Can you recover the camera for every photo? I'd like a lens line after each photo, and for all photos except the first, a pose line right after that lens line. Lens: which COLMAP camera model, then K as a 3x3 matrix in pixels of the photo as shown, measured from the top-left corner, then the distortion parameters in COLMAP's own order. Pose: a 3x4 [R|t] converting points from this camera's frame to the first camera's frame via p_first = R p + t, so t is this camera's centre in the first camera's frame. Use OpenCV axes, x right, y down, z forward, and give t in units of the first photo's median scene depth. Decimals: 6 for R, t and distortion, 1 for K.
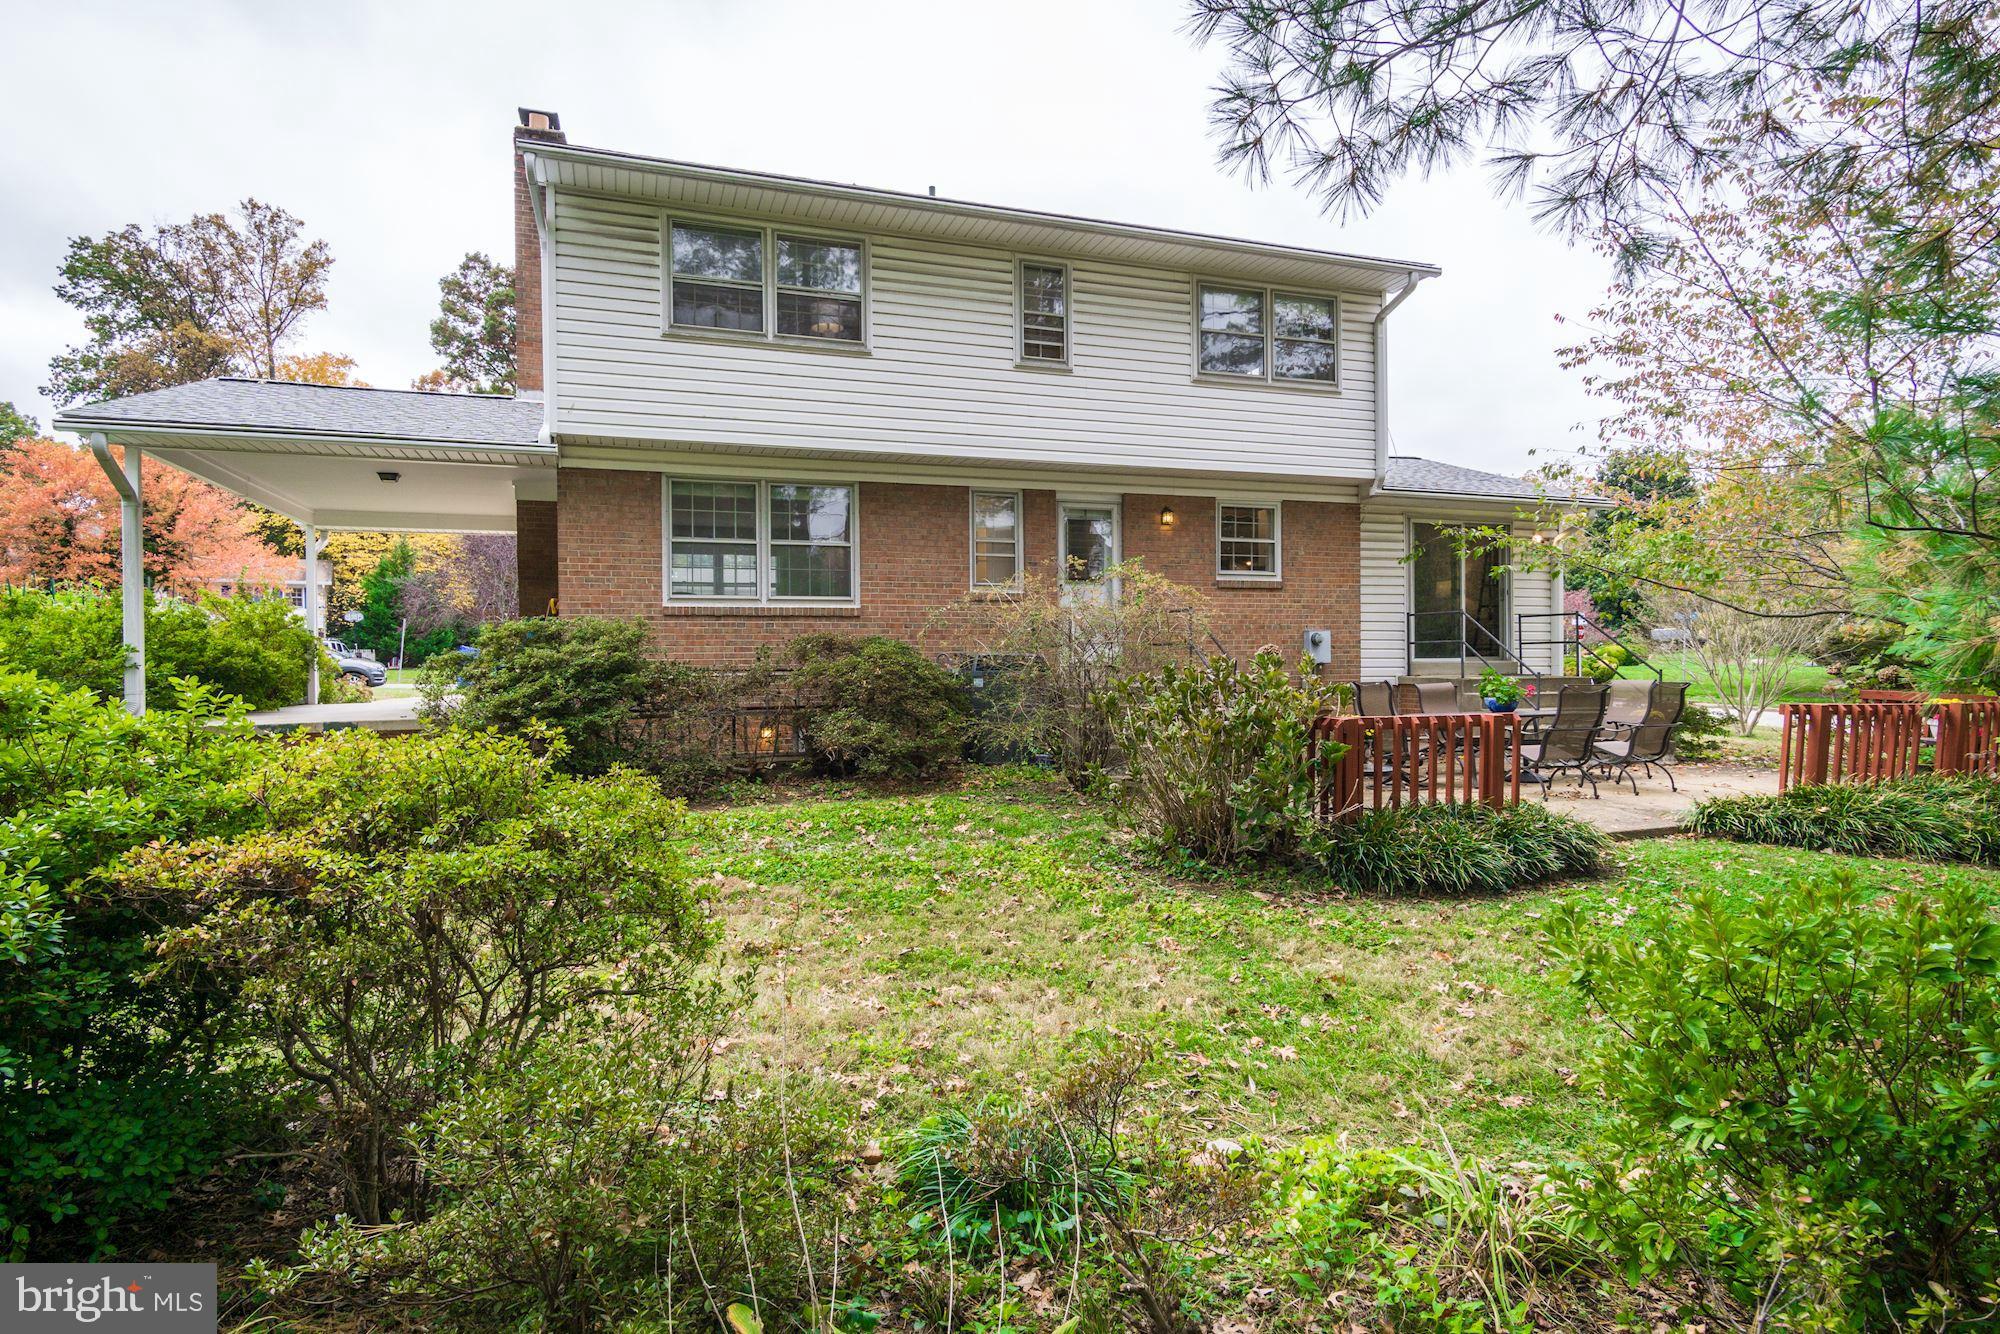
lens RADIAL K [[1019.7, 0, 992.0], [0, 1019.7, 669.6], [0, 0, 1]] dist [0.004060, 0.000220]
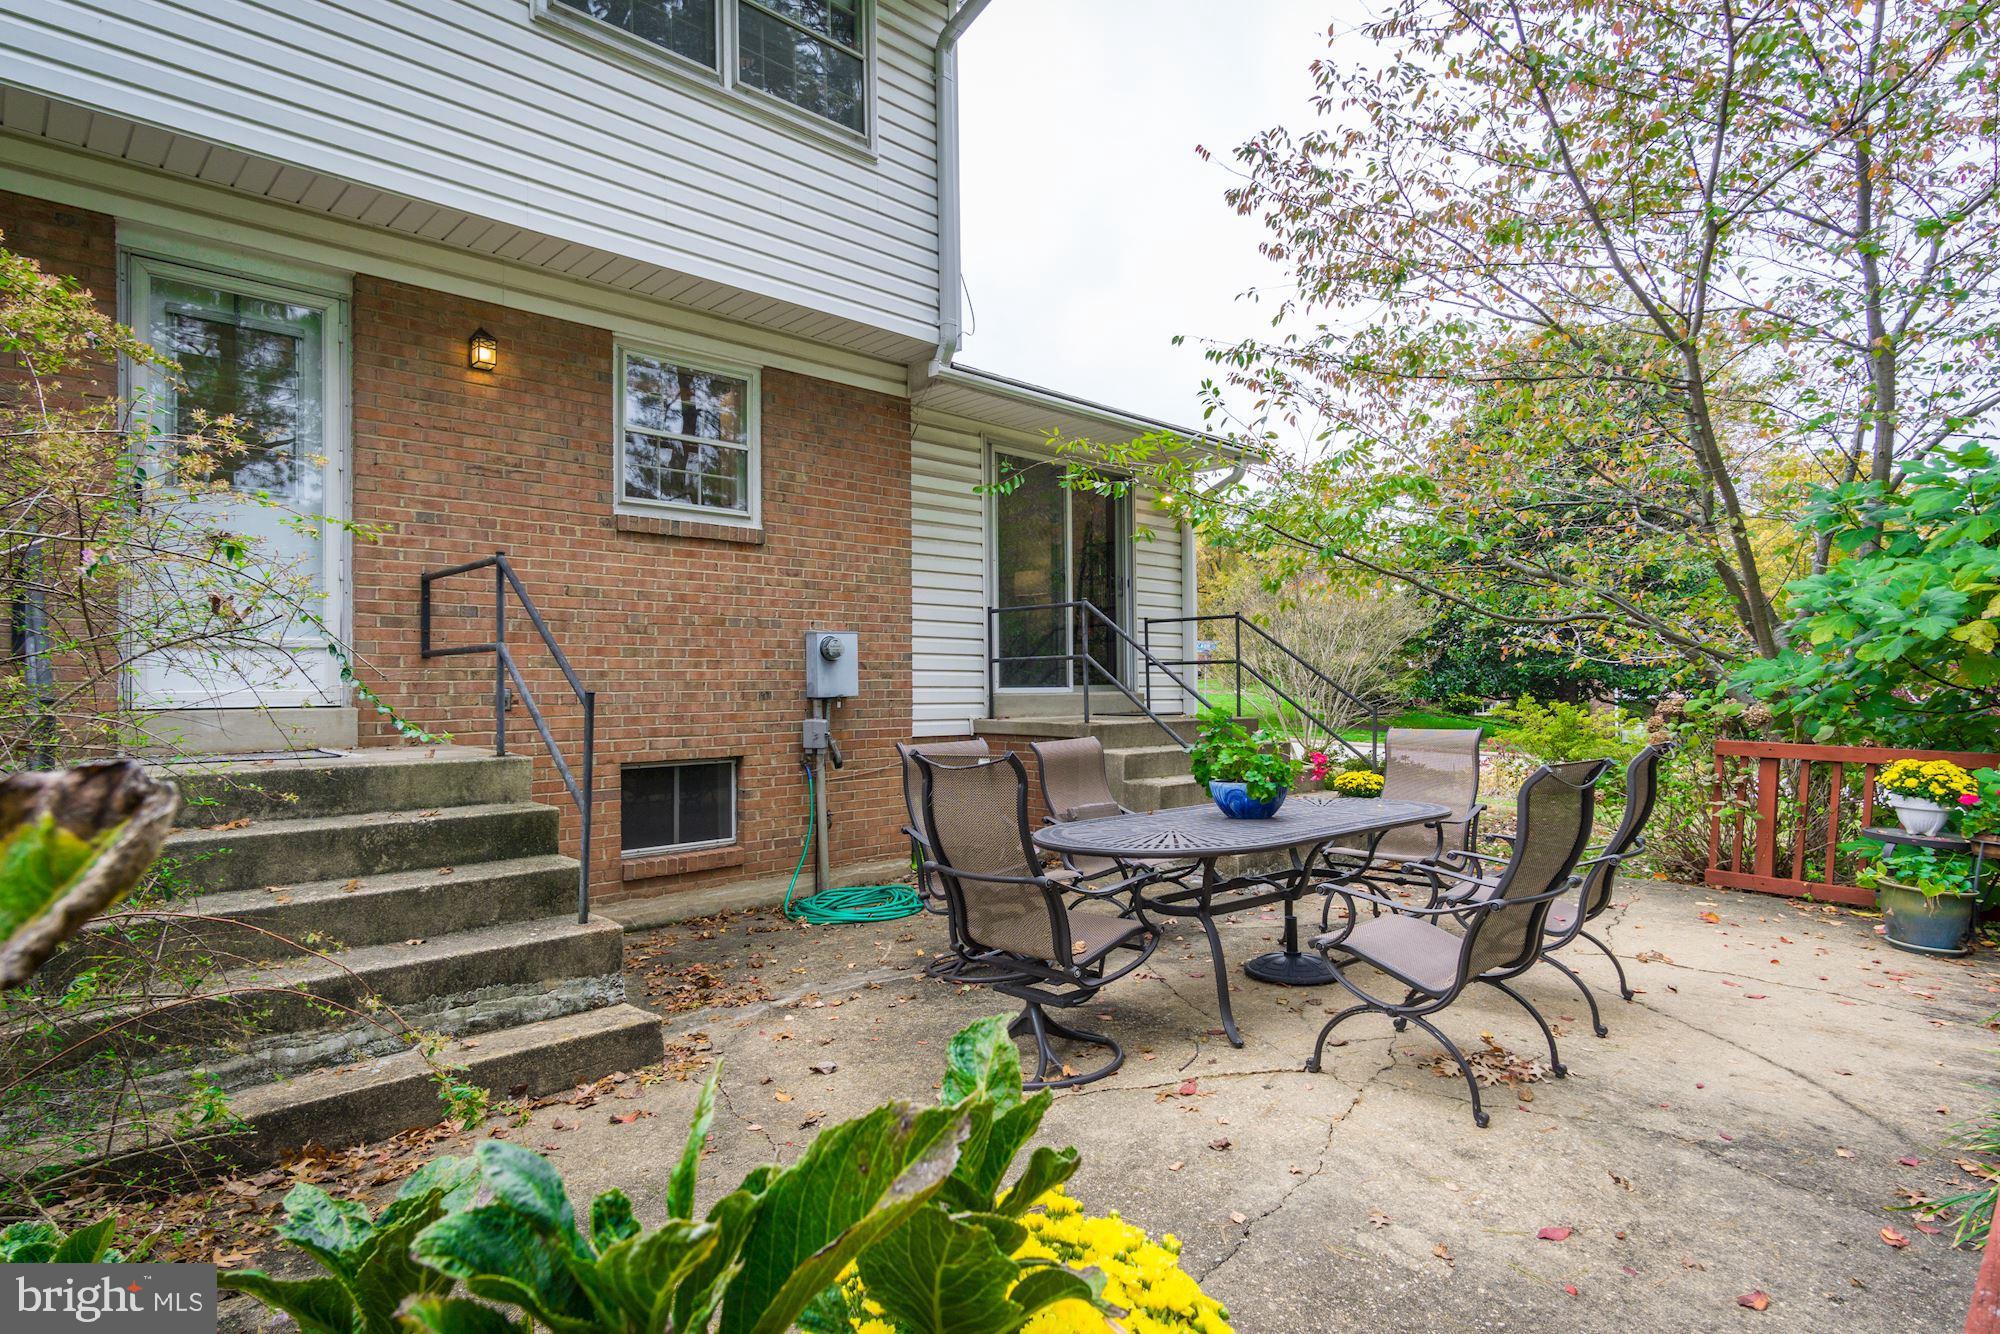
lens RADIAL K [[1077.7, 0, 1011.4], [0, 1077.7, 674.2], [0, 0, 1]] dist [0.005564, 0.005078]
pose [[0.899189, 0.006205, 0.437515, 0.165198], [0.004677, 0.999706, -0.023791, -0.004456], [-0.437534, 0.023439, 0.898896, 0.481706]]
